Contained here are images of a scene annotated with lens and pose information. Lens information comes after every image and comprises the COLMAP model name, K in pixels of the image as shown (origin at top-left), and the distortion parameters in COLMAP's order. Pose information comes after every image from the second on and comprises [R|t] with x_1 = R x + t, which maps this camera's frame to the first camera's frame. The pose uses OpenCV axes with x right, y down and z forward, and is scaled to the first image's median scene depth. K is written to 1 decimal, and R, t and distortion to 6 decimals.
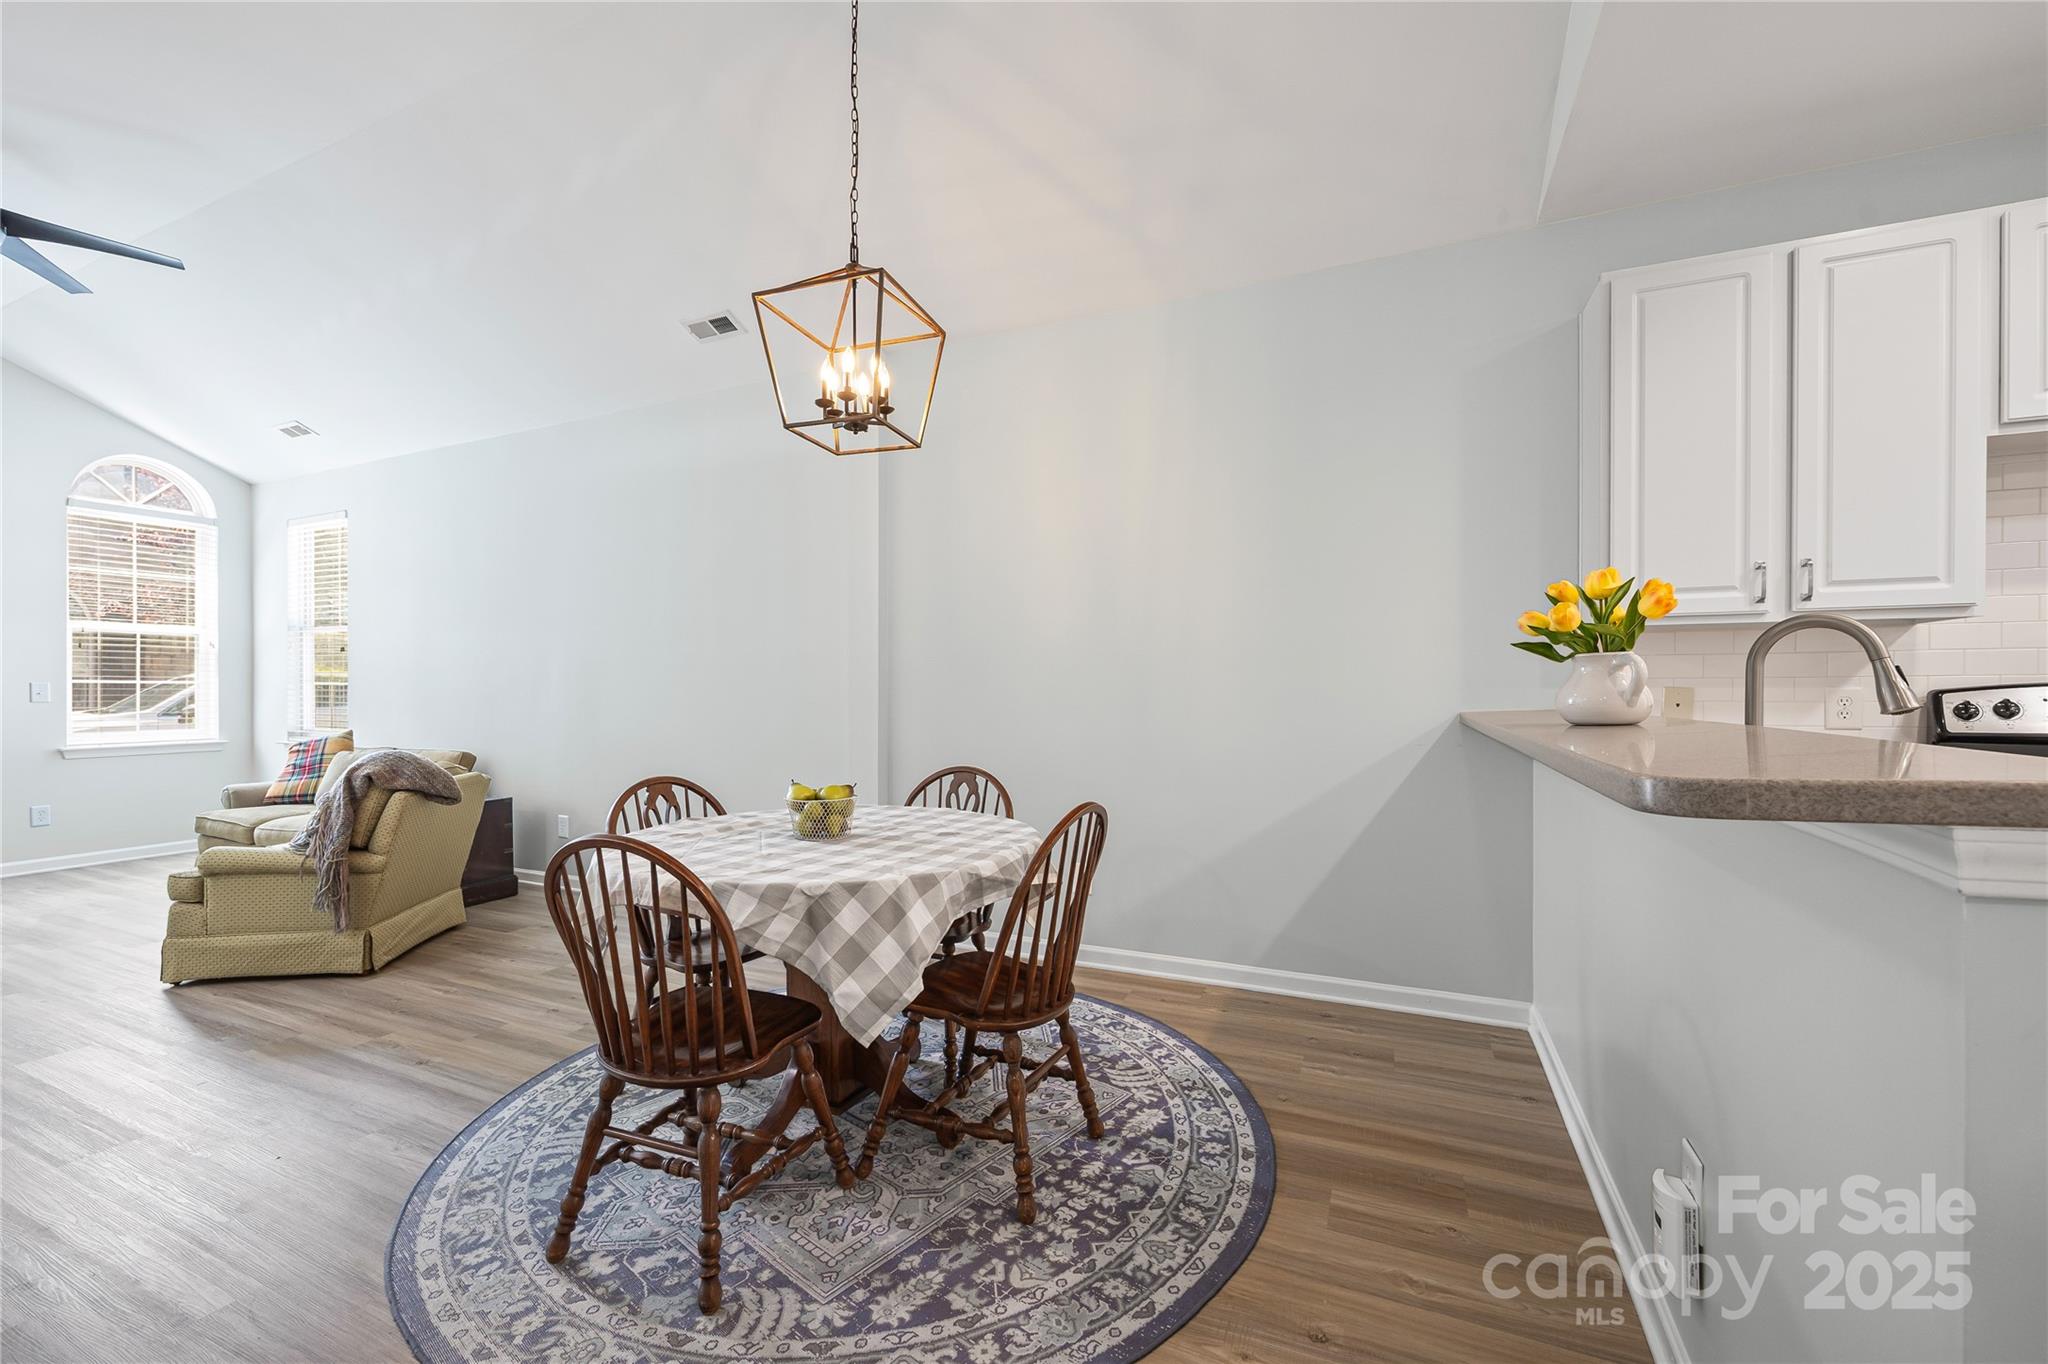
lens RADIAL K [[837.2, 0, 1024.3], [0, 837.2, 692.1], [0, 0, 1]] dist [-0.000124, 0.000176]
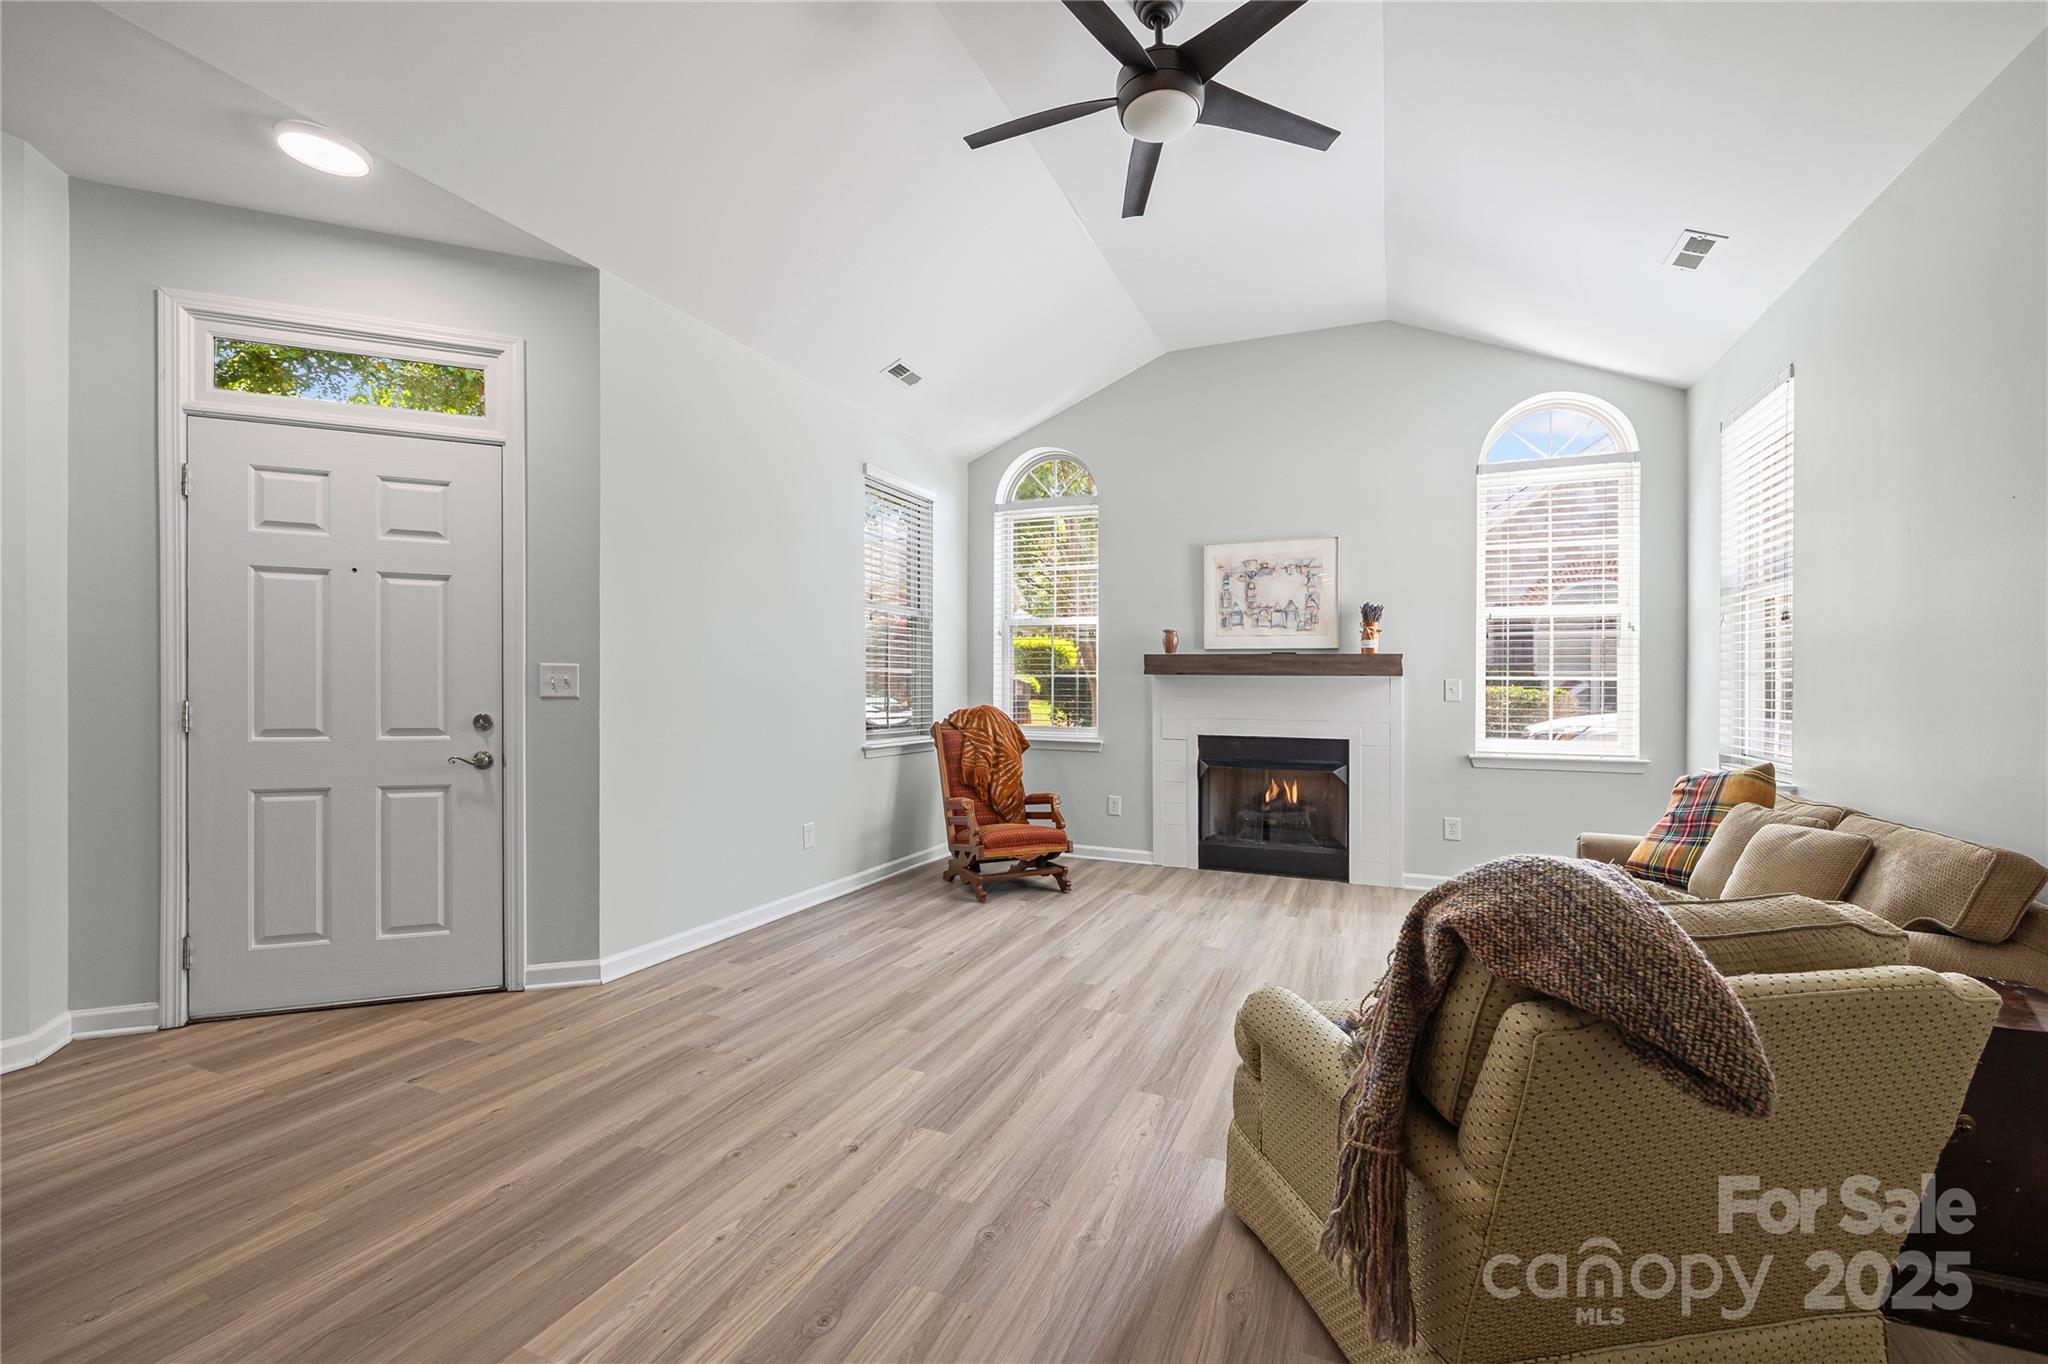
lens RADIAL K [[837.2, 0, 1024.3], [0, 837.2, 692.1], [0, 0, 1]] dist [-0.000124, 0.000176]
pose [[0.011171, 0.007012, -0.999913, -0.283143], [-0.011218, 0.999913, 0.006886, 0.001105], [0.999875, 0.011140, 0.011249, 0.526414]]
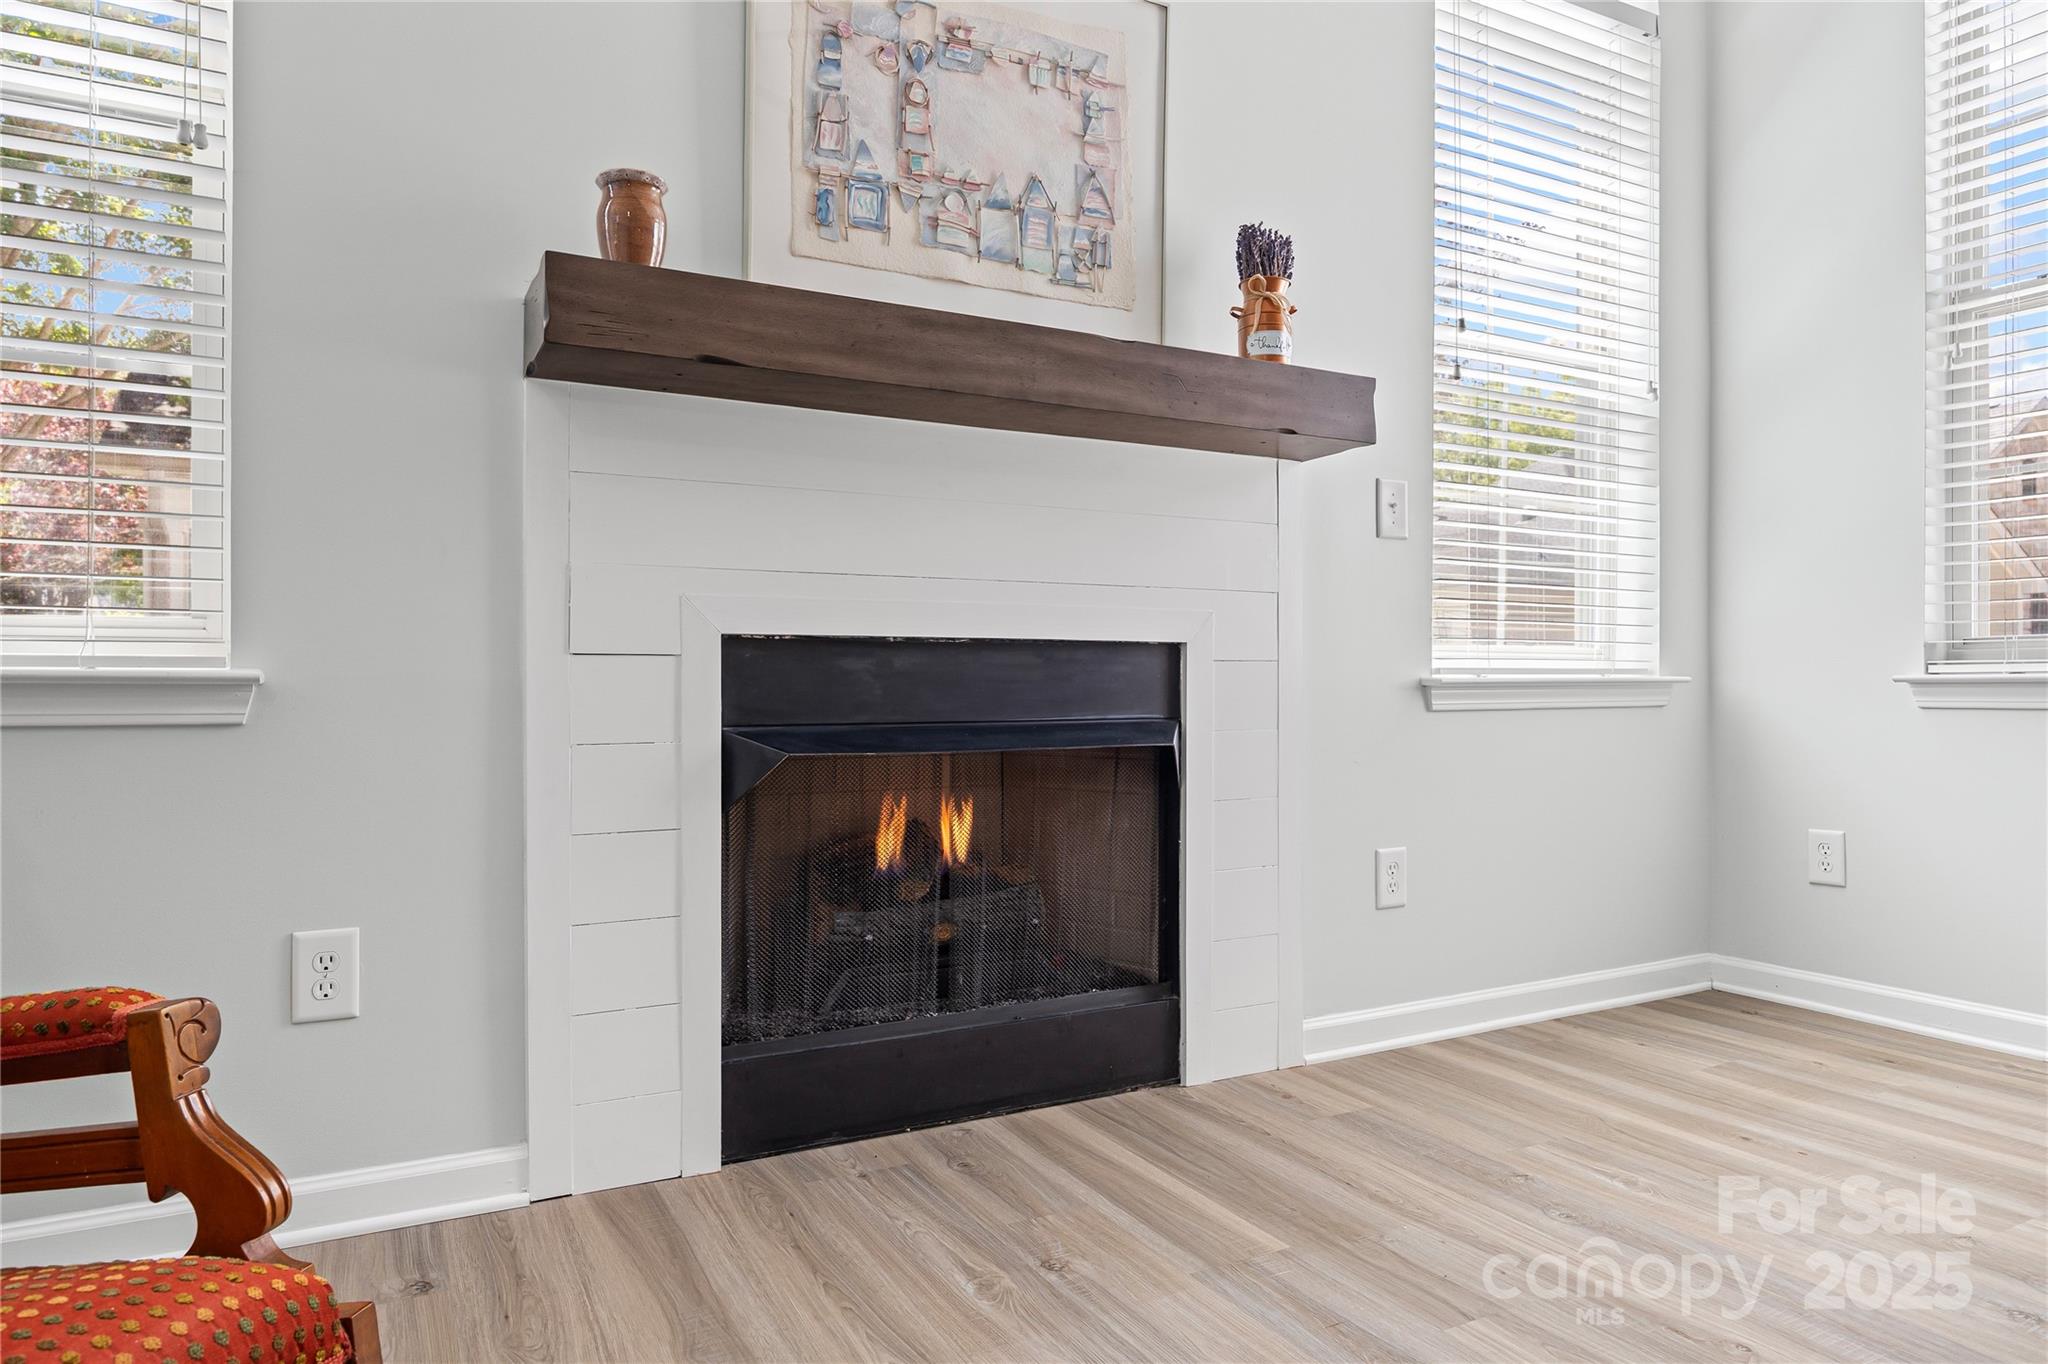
lens RADIAL K [[1254.5, 0, 1016.4], [0, 1254.5, 676.7], [0, 0, 1]] dist [-0.002331, 0.000111]
pose [[0.785905, -0.008800, -0.618285, -0.947710], [0.000161, 0.999902, -0.014027, 0.071720], [0.618347, 0.010924, 0.785829, 0.504797]]
